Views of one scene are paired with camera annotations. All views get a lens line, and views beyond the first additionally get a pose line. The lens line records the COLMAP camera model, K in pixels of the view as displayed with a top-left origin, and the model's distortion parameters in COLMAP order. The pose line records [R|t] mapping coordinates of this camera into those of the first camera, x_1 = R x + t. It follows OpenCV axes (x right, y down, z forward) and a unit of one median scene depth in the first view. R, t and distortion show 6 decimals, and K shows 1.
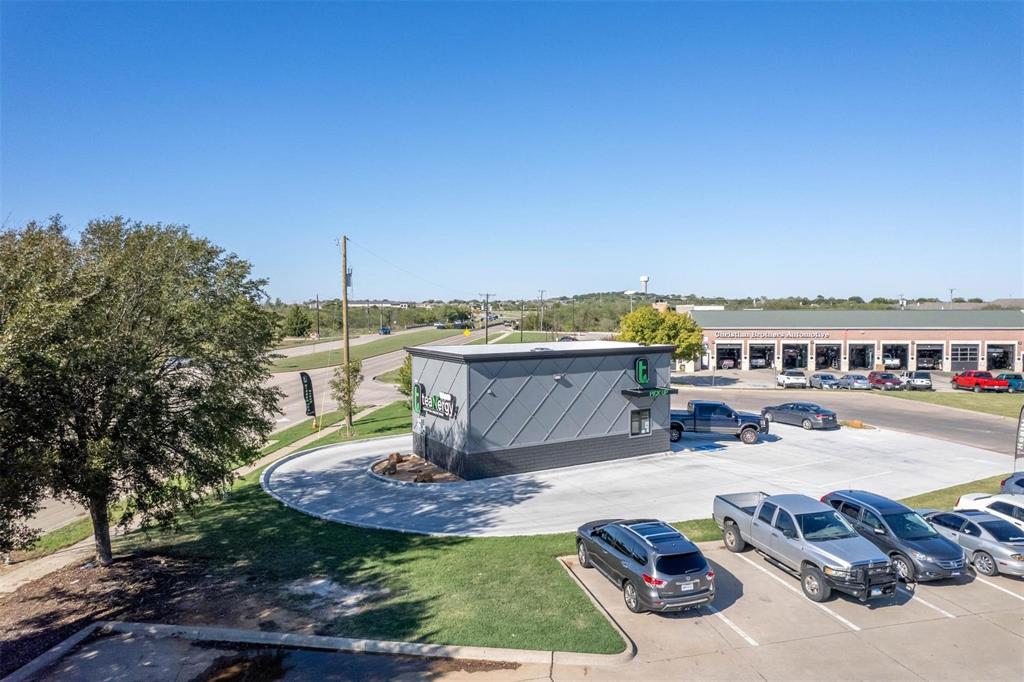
lens RADIAL K [[656.2, 0, 516.5], [0, 656.2, 334.6], [0, 0, 1]] dist [-0.081387, 0.073573]
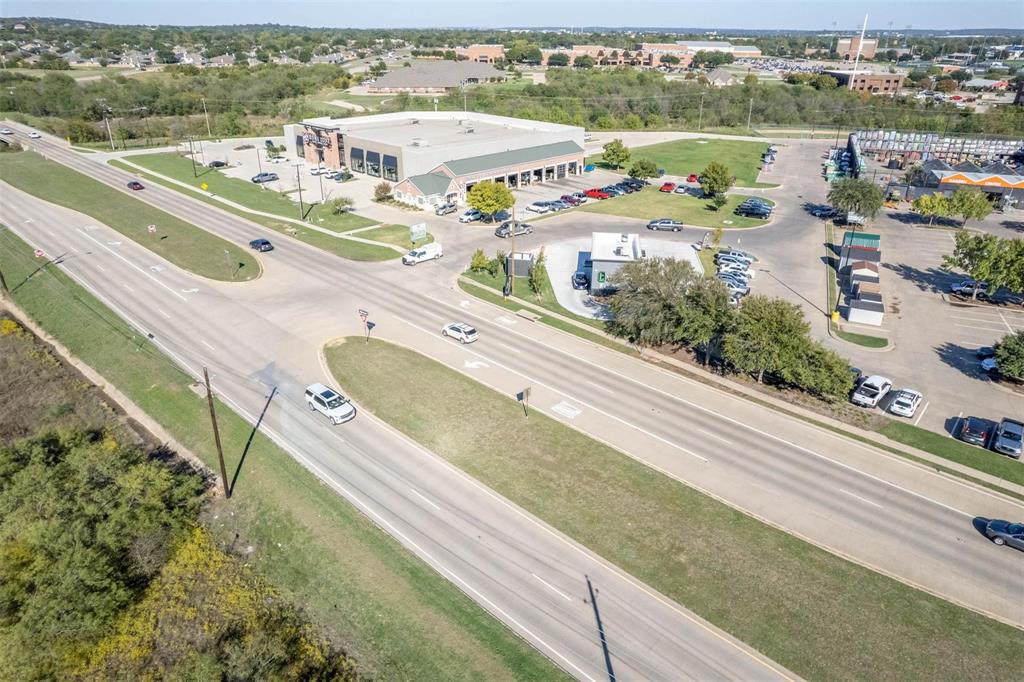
lens RADIAL K [[656.2, 0, 516.5], [0, 656.2, 334.6], [0, 0, 1]] dist [-0.081387, 0.073573]
pose [[0.614939, -0.334673, 0.714034, -2.327563], [0.023579, 0.912872, 0.407564, -0.777397], [-0.788222, -0.233791, 0.569252, -0.323316]]
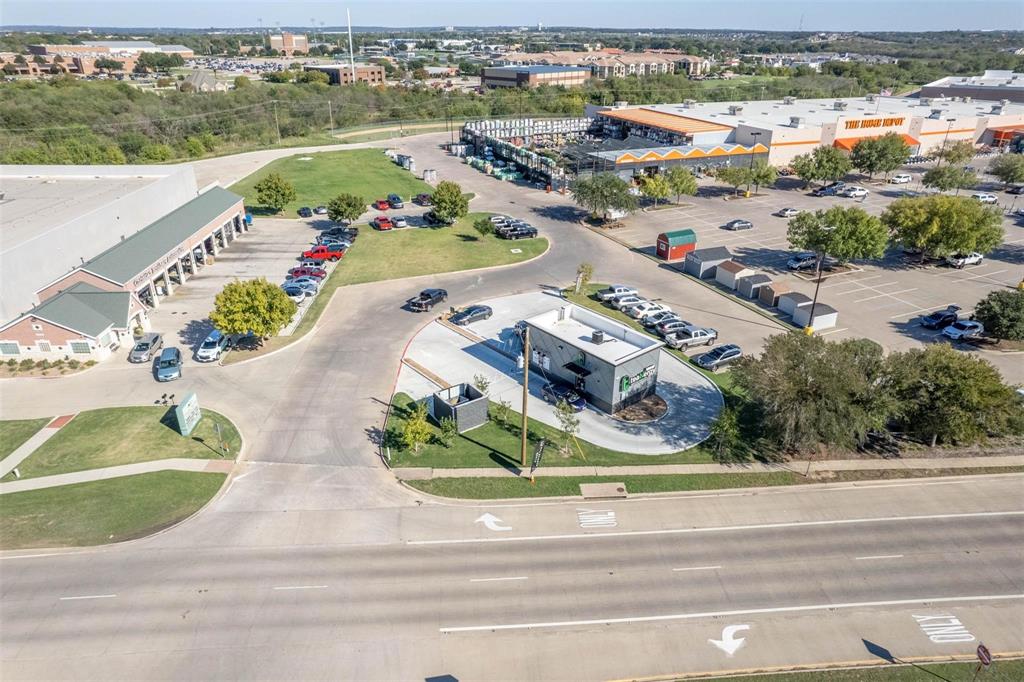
lens RADIAL K [[656.2, 0, 516.5], [0, 656.2, 334.6], [0, 0, 1]] dist [-0.081387, 0.073573]
pose [[-0.160485, -0.421794, 0.892376, -1.627450], [0.032673, 0.901329, 0.431901, -0.801383], [-0.986497, 0.098471, -0.130869, 1.477745]]
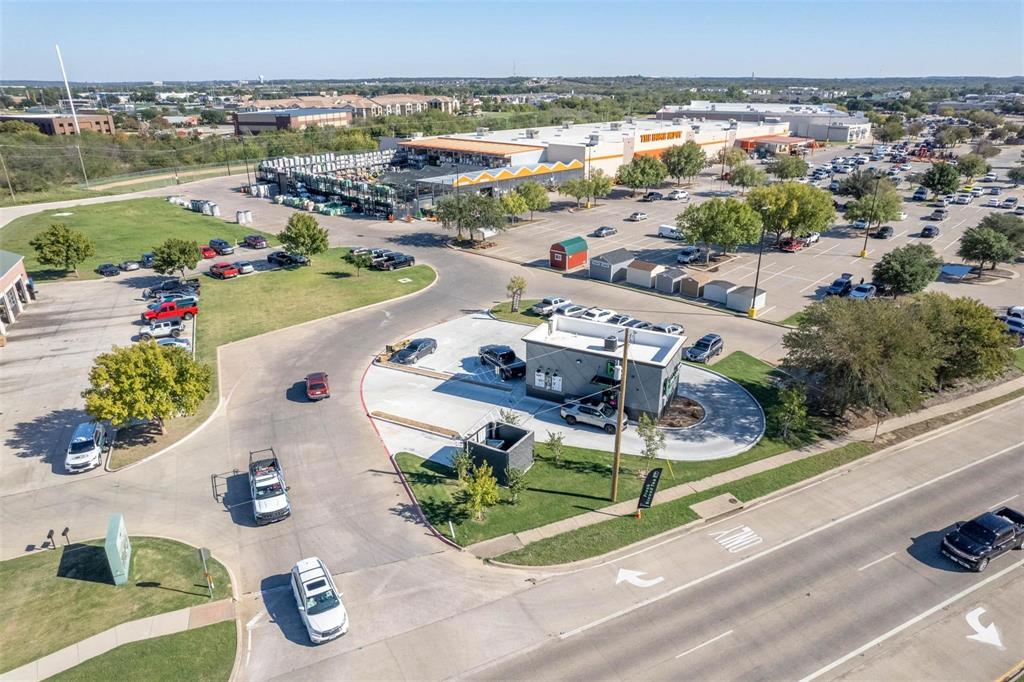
lens RADIAL K [[656.2, 0, 516.5], [0, 656.2, 334.6], [0, 0, 1]] dist [-0.081387, 0.073573]
pose [[-0.523899, -0.308532, 0.793938, -1.165498], [0.037088, 0.922946, 0.383139, -0.636623], [-0.850973, 0.230171, -0.472088, 1.989828]]
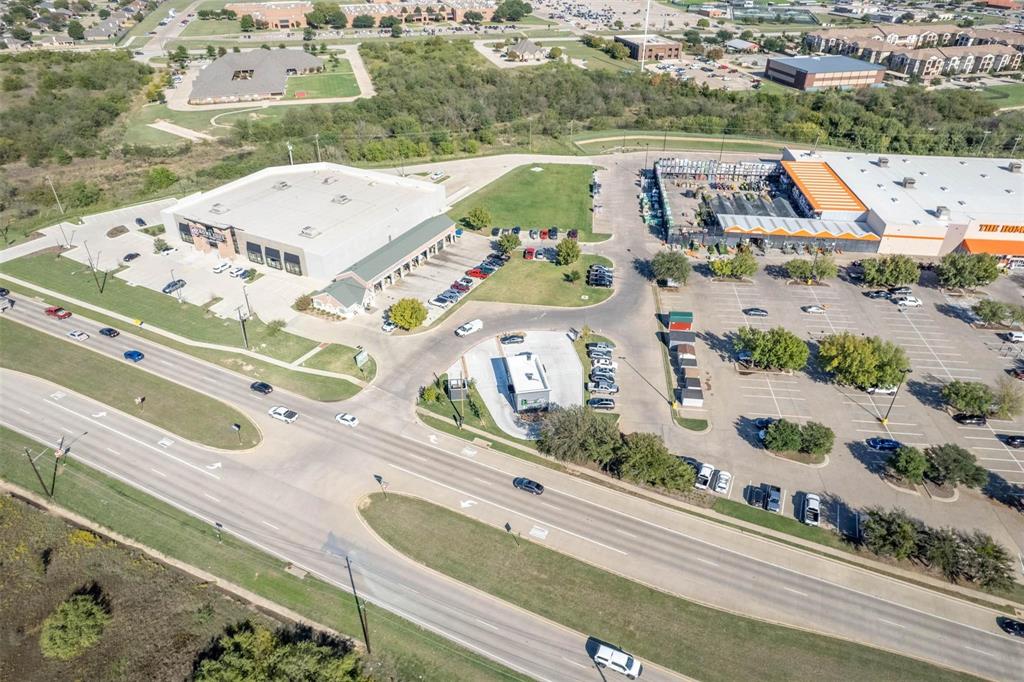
lens RADIAL K [[656.2, 0, 516.5], [0, 656.2, 334.6], [0, 0, 1]] dist [-0.081387, 0.073573]
pose [[0.352785, -0.505451, 0.787440, -2.970015], [0.027848, 0.846846, 0.531108, -2.270634], [-0.935290, -0.165439, 0.312831, -0.120201]]
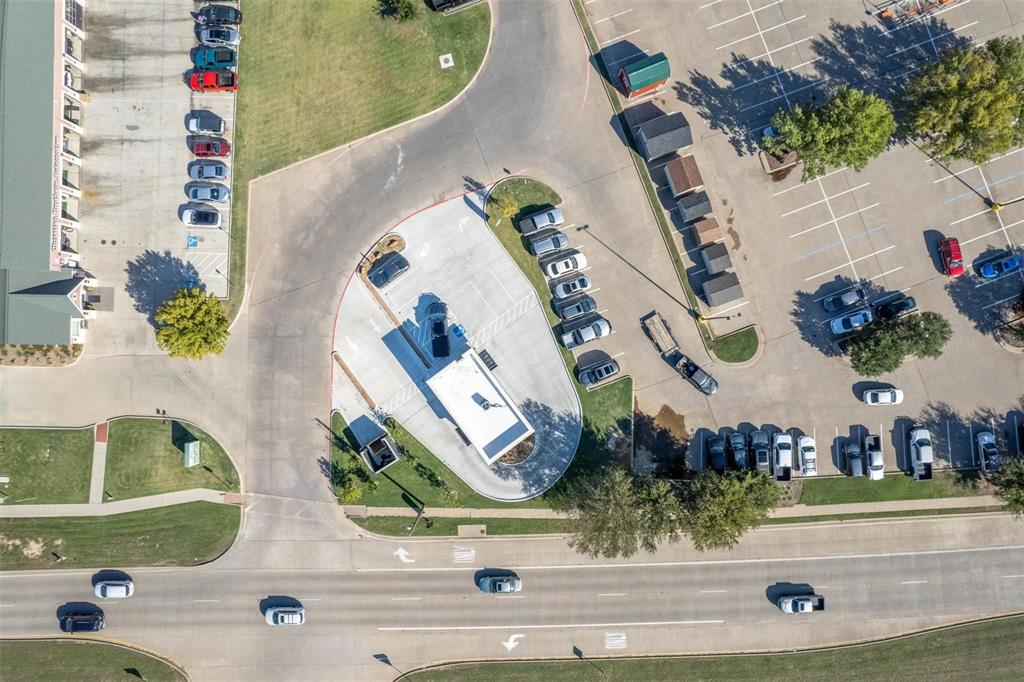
lens RADIAL K [[656.2, 0, 516.5], [0, 656.2, 334.6], [0, 0, 1]] dist [-0.081387, 0.073573]
pose [[-0.104977, -0.994383, 0.013482, 0.250129], [0.039279, 0.009400, 0.999184, -2.304445], [-0.993699, 0.105421, 0.038071, 0.767591]]
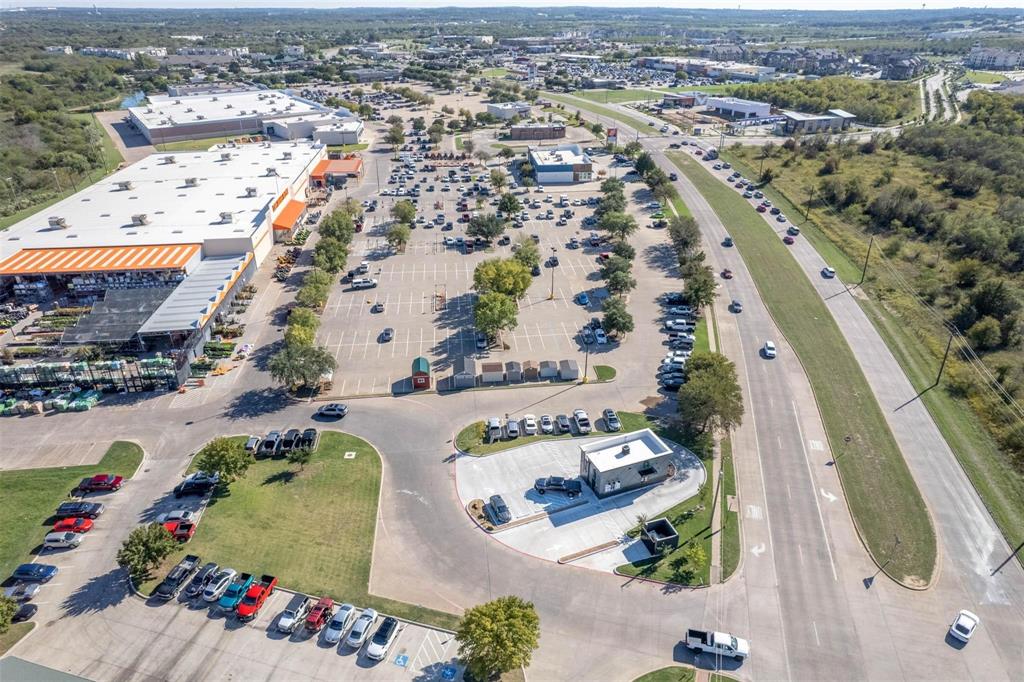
lens RADIAL K [[656.2, 0, 516.5], [0, 656.2, 334.6], [0, 0, 1]] dist [-0.081387, 0.073573]
pose [[-0.988602, -0.066848, 0.134898, 0.166736], [0.007294, 0.873700, 0.486411, -1.879881], [-0.150376, 0.481851, -0.863254, 3.393326]]
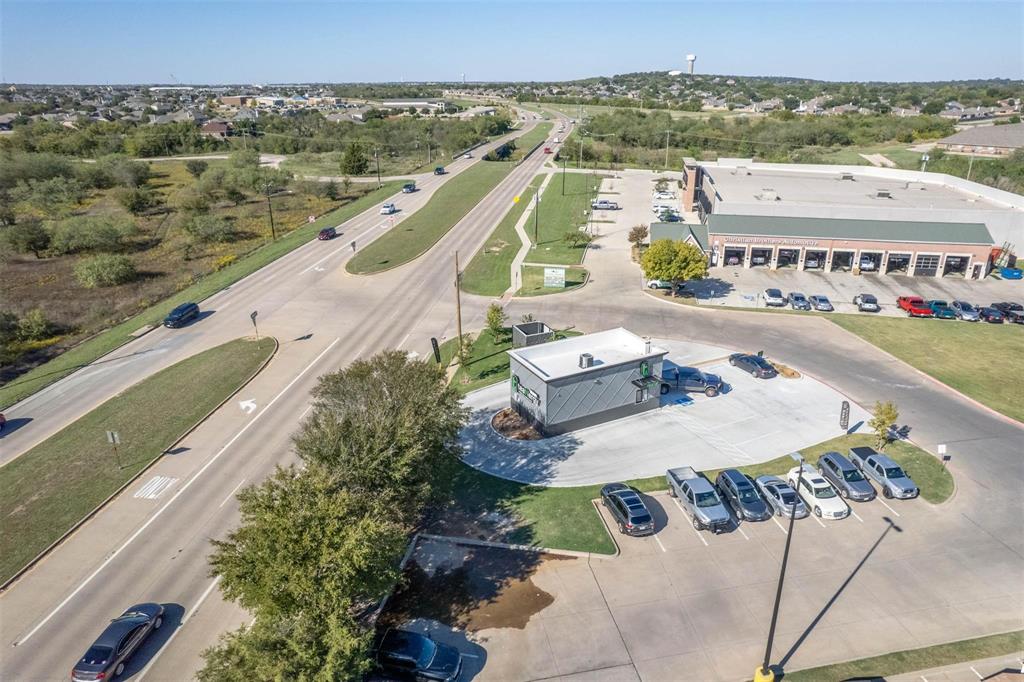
lens RADIAL K [[656.2, 0, 516.5], [0, 656.2, 334.6], [0, 0, 1]] dist [-0.081387, 0.073573]
pose [[0.998655, 0.019254, -0.048131, -0.062053], [-0.002476, 0.945123, 0.326705, -0.580062], [0.051780, -0.326146, 0.943900, -0.598248]]
